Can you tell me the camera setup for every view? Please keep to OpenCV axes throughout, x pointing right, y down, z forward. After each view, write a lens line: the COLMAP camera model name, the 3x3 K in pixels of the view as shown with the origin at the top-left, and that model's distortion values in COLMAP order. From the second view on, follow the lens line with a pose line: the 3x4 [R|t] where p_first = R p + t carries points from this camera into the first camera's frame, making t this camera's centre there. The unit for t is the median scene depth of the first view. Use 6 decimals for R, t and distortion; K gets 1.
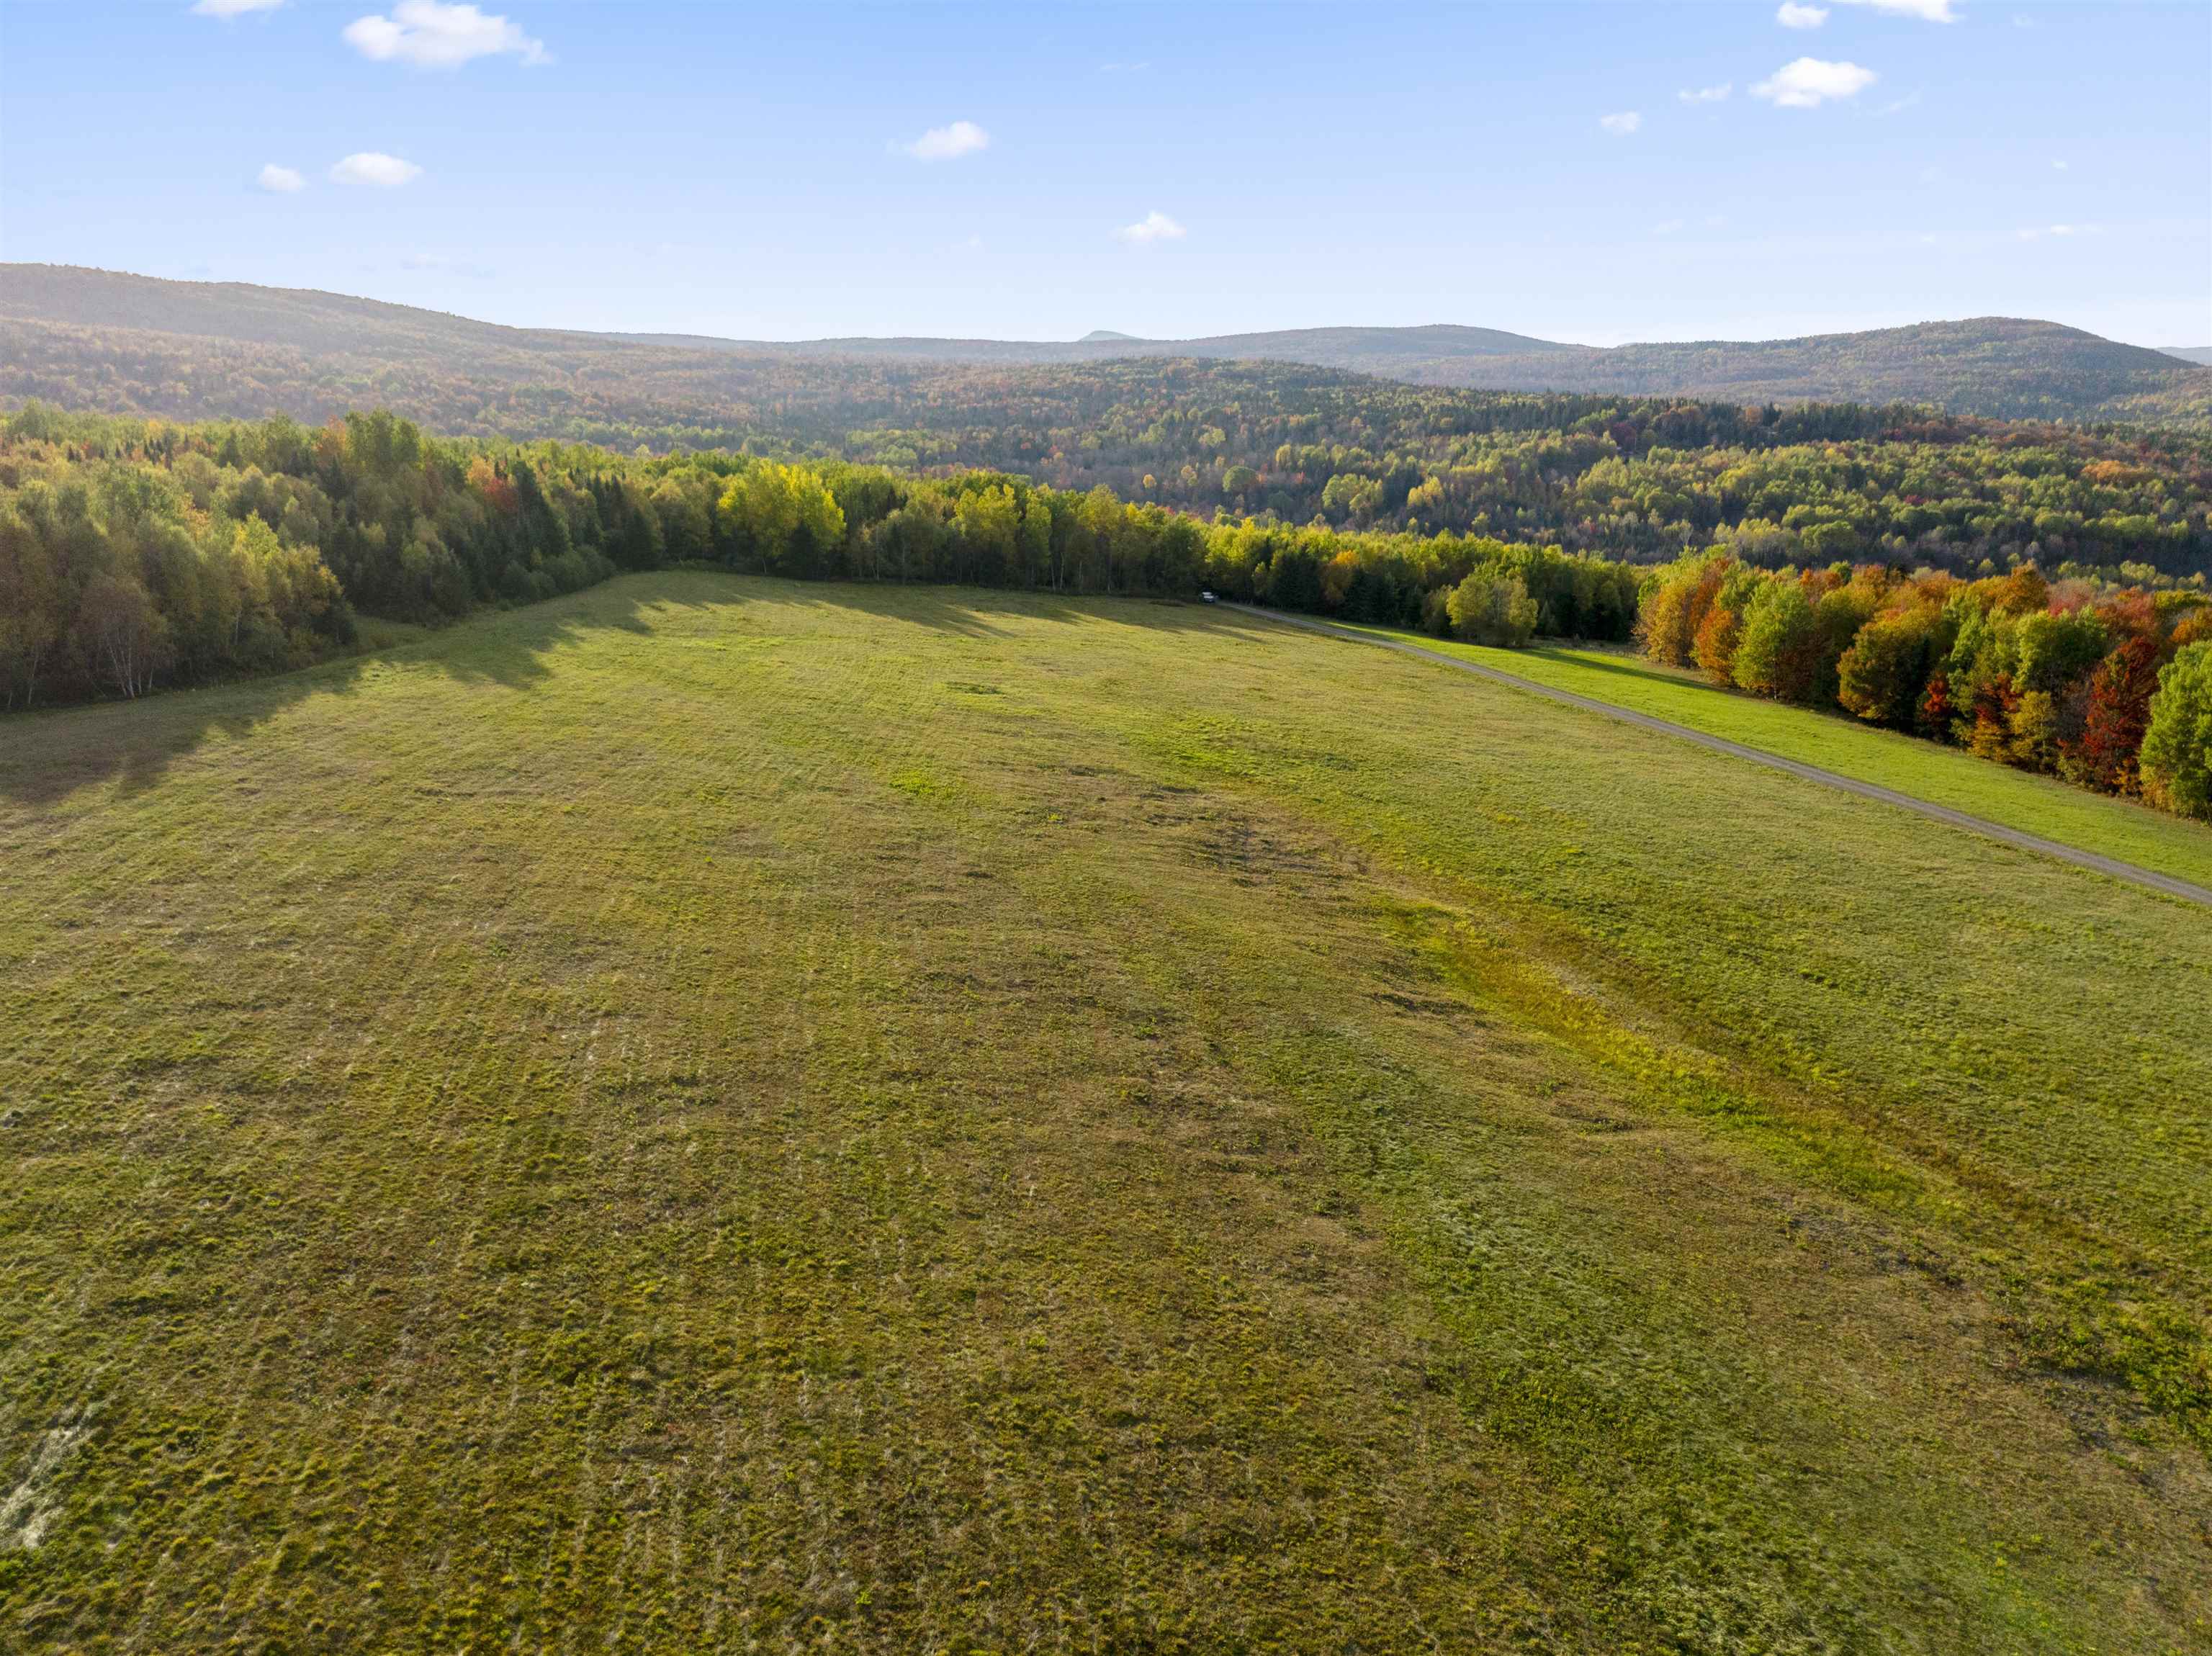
lens RADIAL K [[1608.4, 0, 1115.1], [0, 1608.4, 815.6], [0, 0, 1]] dist [-0.038812, -0.001522]
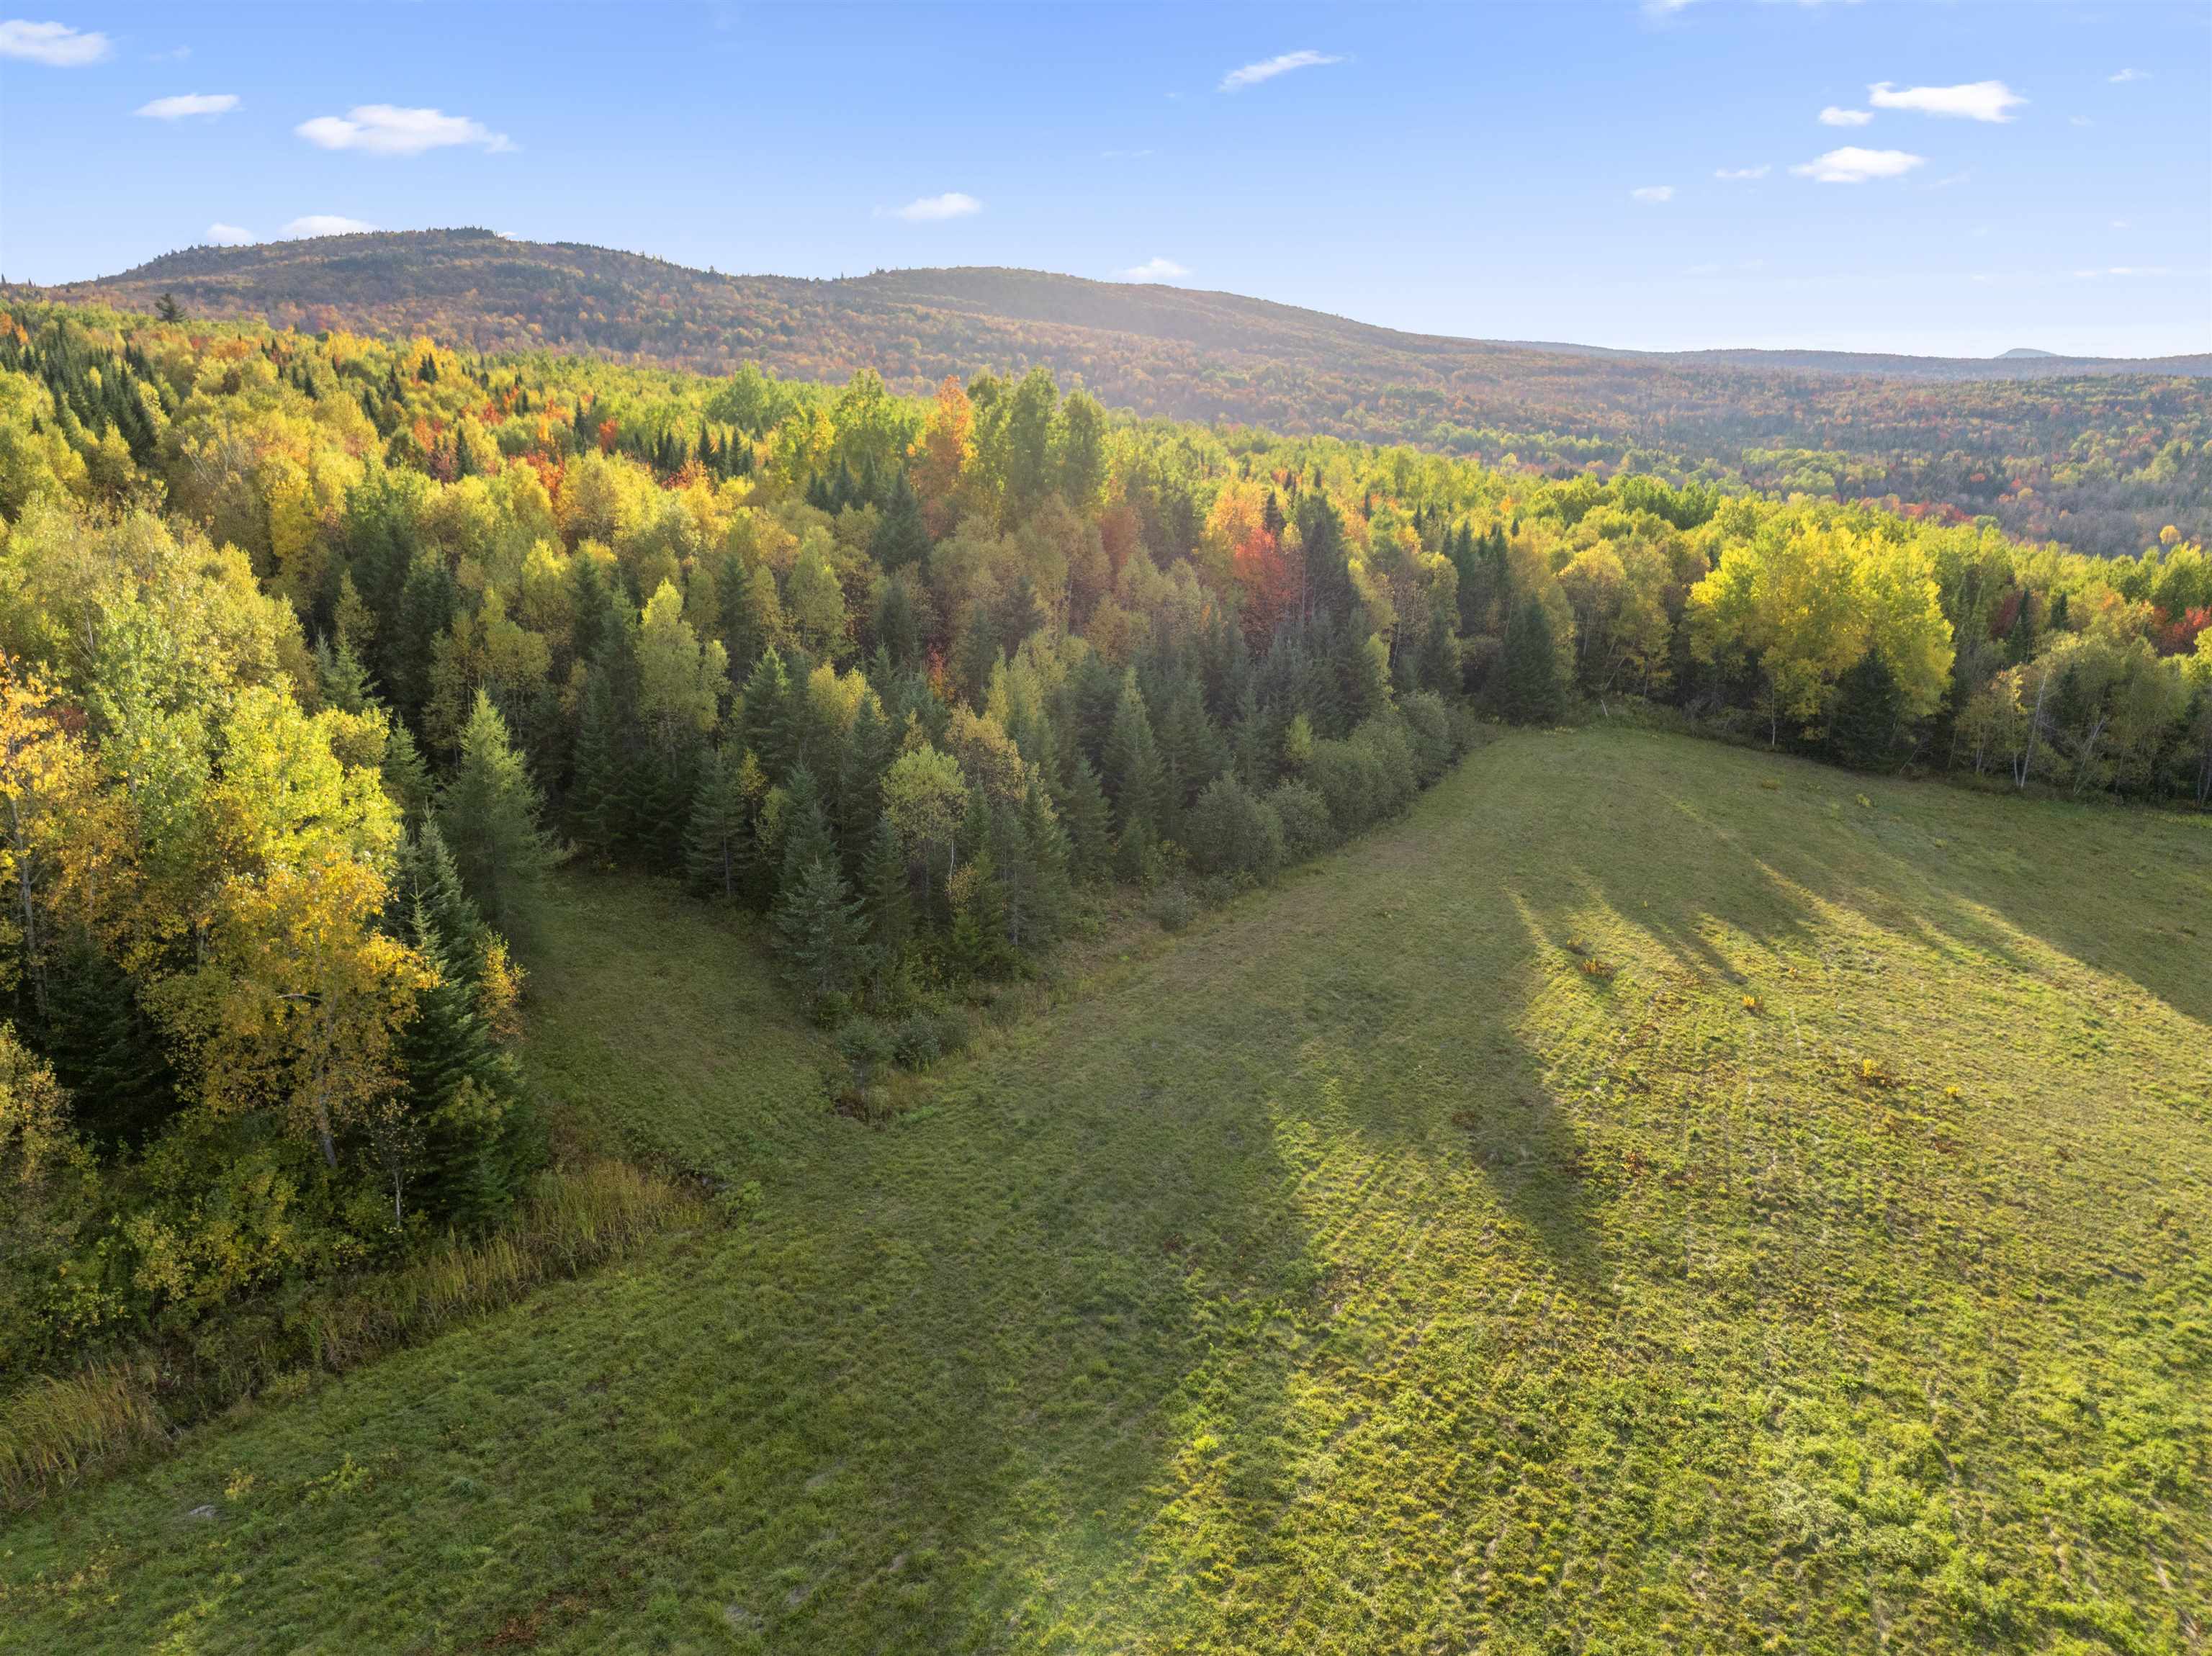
lens RADIAL K [[1562.7, 0, 1113.5], [0, 1562.7, 819.7], [0, 0, 1]] dist [-0.053848, 0.026771]
pose [[0.867787, 0.148887, -0.474109, -0.052166], [-0.146673, 0.988297, 0.041896, -0.037679], [0.474798, 0.033182, 0.879469, 0.155317]]
